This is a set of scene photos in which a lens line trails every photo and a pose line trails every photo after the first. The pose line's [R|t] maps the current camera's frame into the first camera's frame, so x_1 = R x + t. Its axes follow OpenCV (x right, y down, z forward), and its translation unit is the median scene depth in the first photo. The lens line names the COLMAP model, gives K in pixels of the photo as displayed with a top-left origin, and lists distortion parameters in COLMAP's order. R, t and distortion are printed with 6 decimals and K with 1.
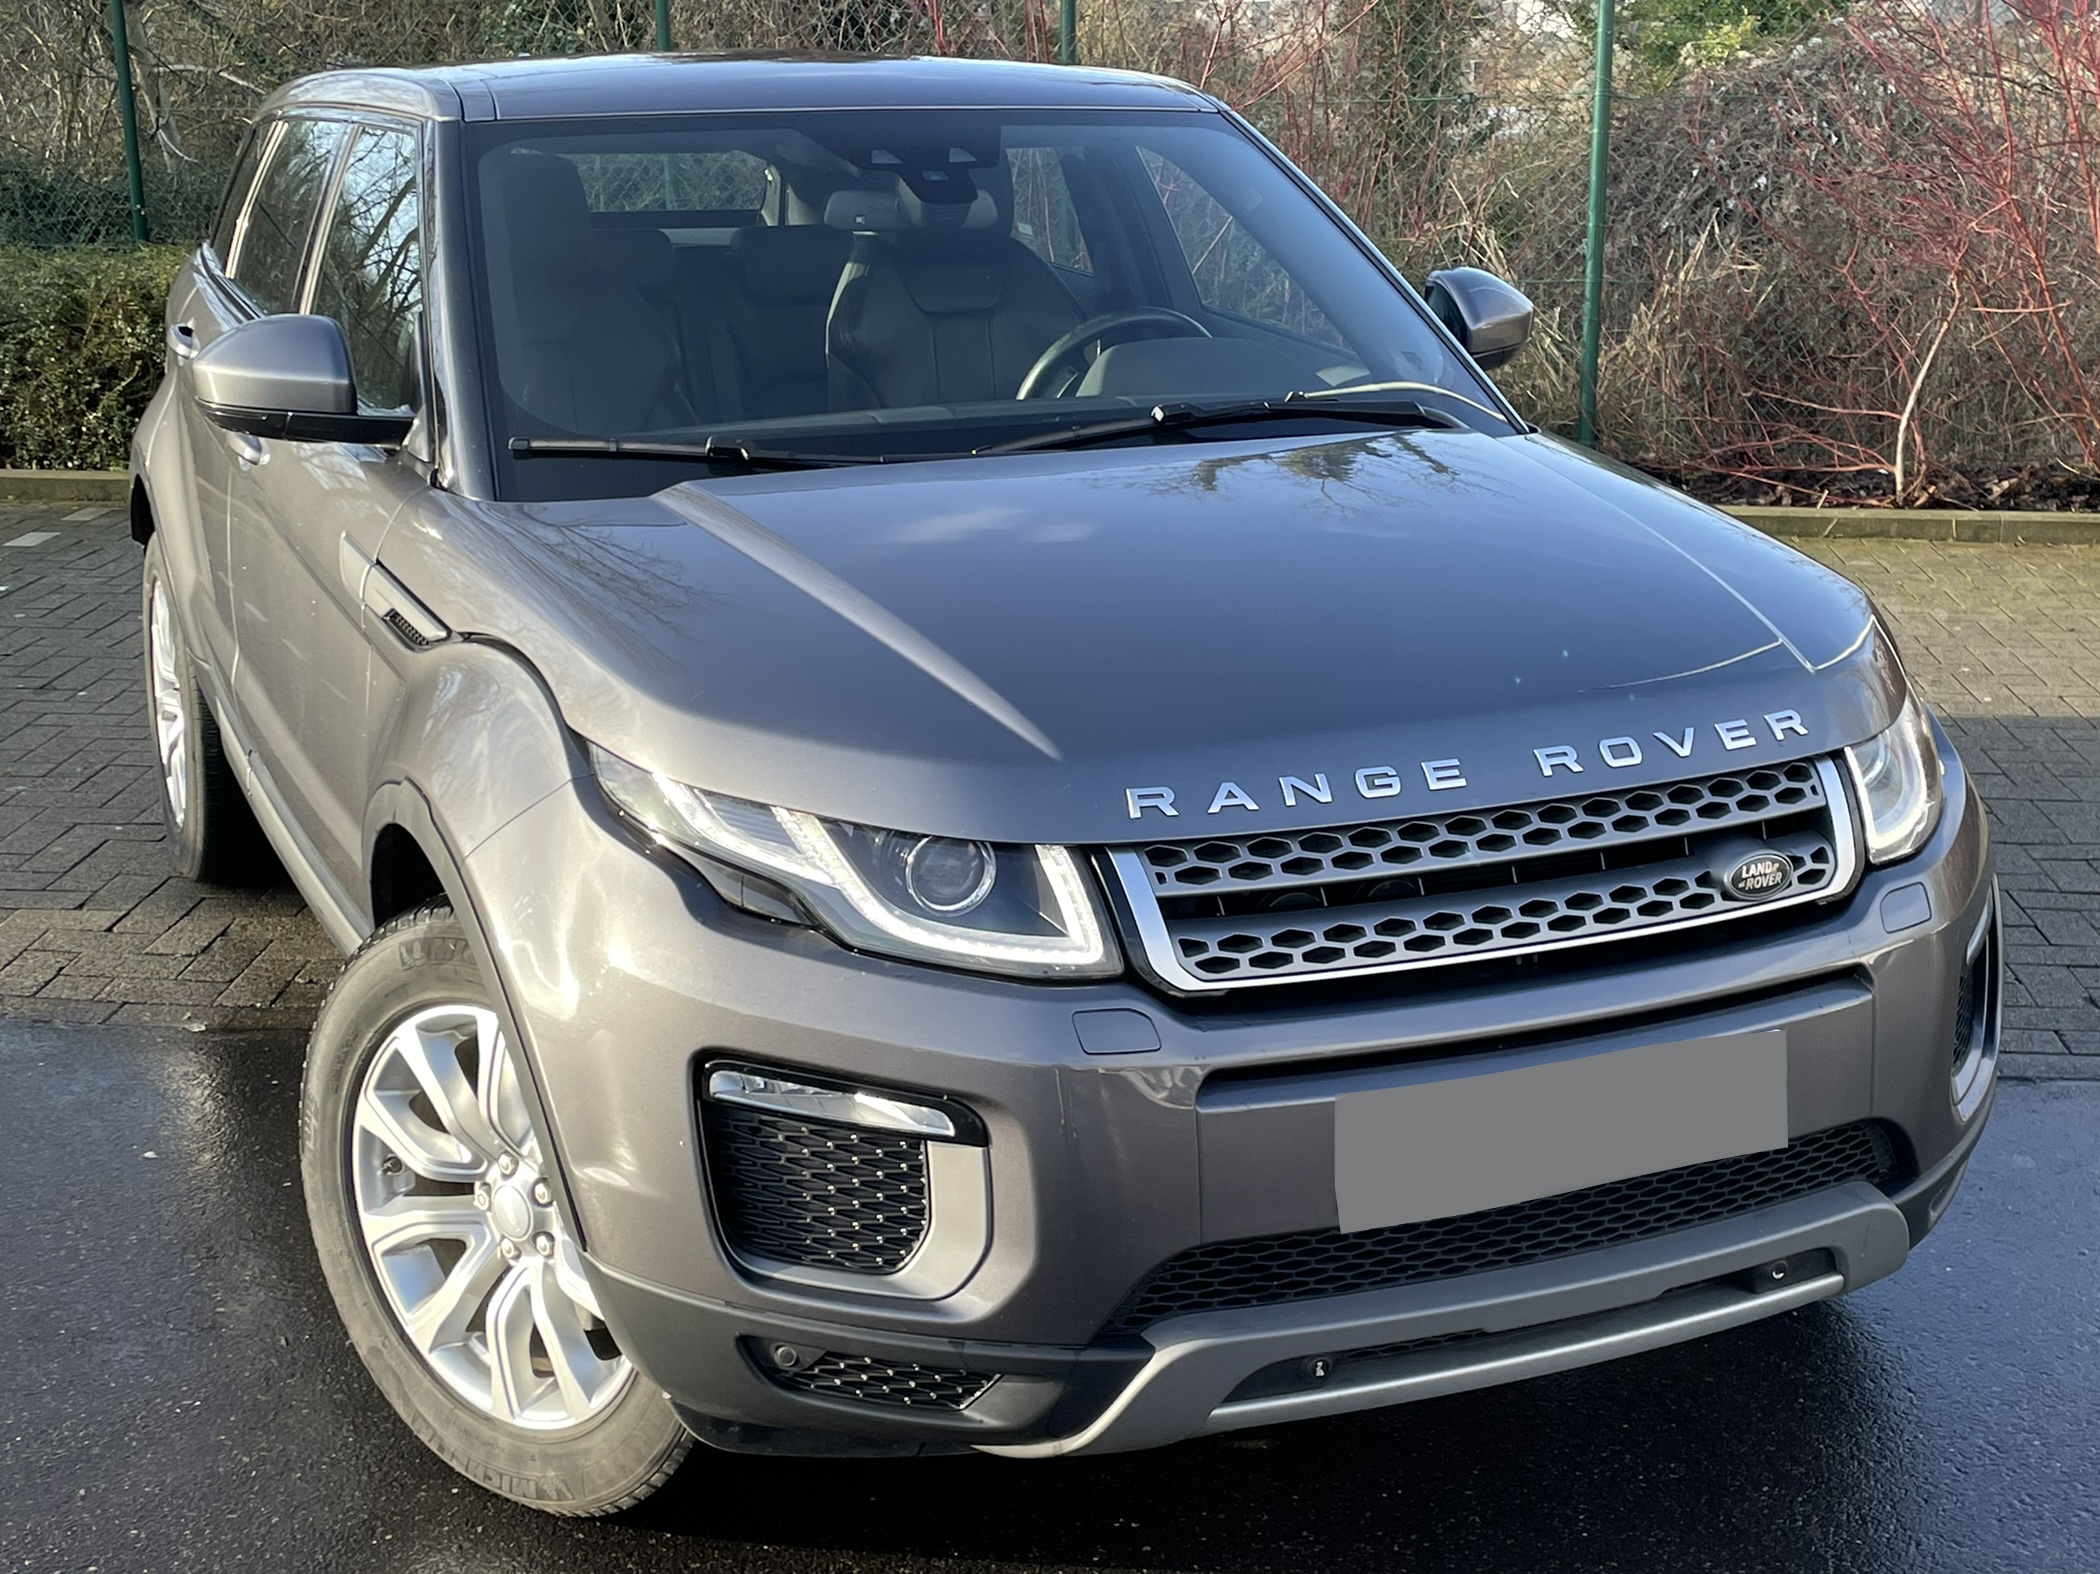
lens RADIAL K [[2791.5, 0, 1052.9], [0, 2791.5, 800.0], [0, 0, 1]] dist [0.101239, 0.000000]
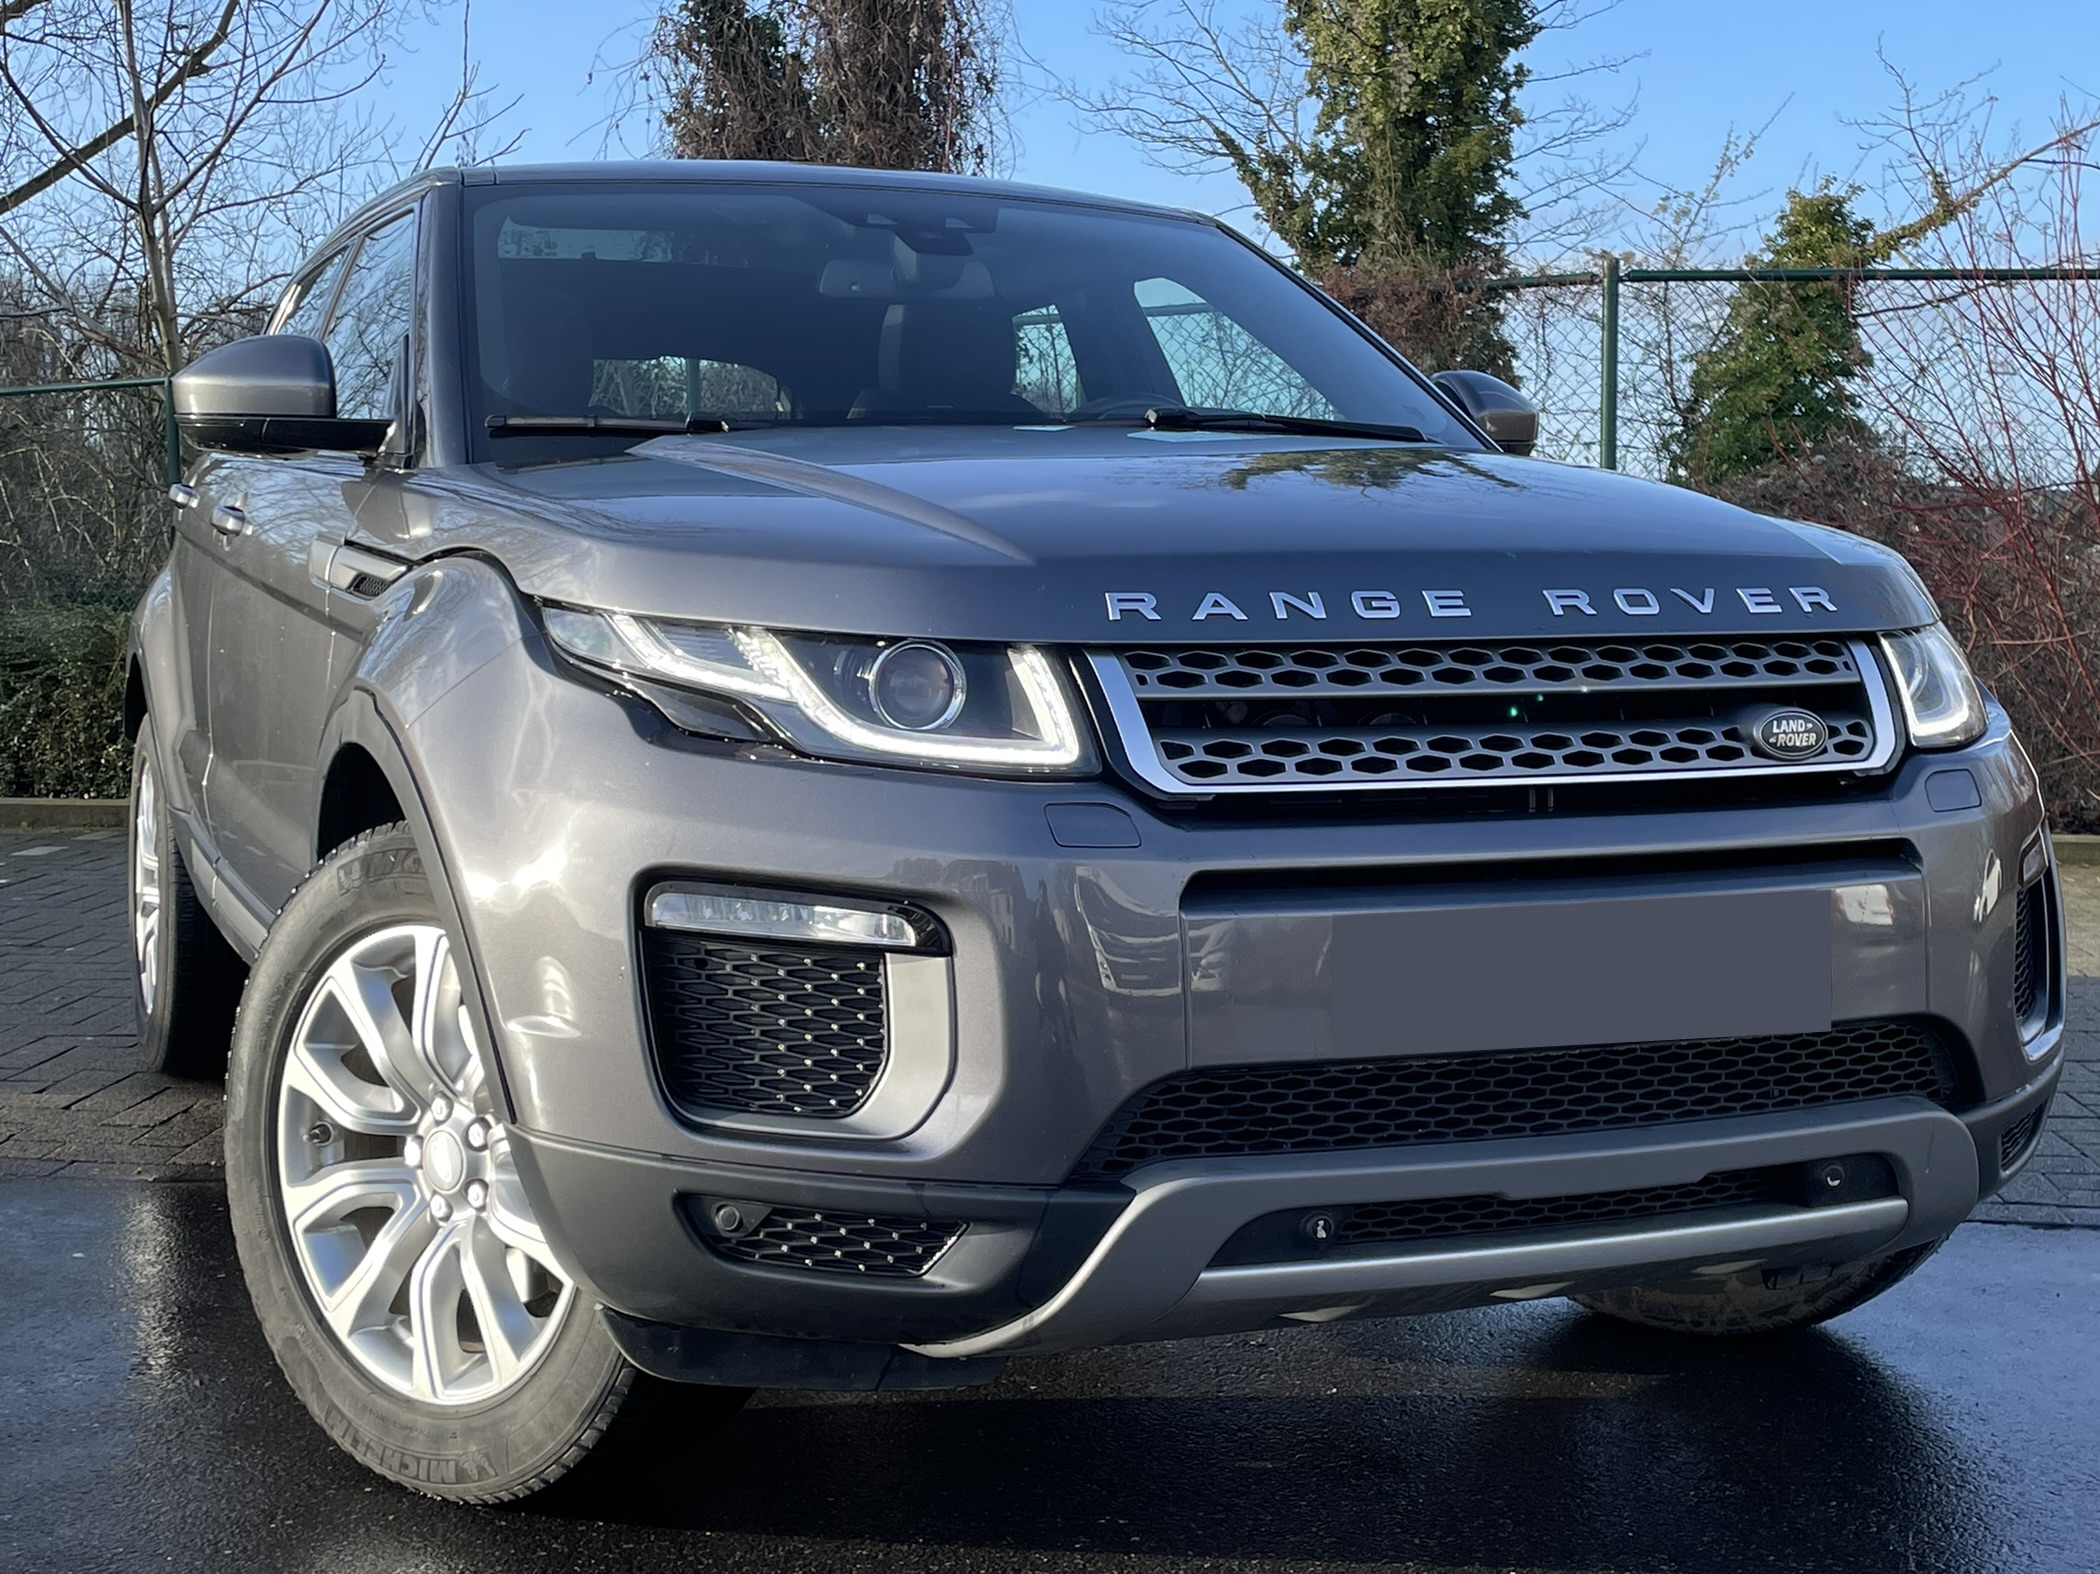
lens RADIAL K [[2791.5, 0, 1014.3], [0, 2791.5, 756.1], [0, 0, 1]] dist [0.101239, 0.000000]
pose [[0.999724, 0.003651, -0.023202, 0.015788], [-0.008143, 0.980455, -0.196575, 0.209417], [0.022030, 0.196710, 0.980214, 0.081783]]
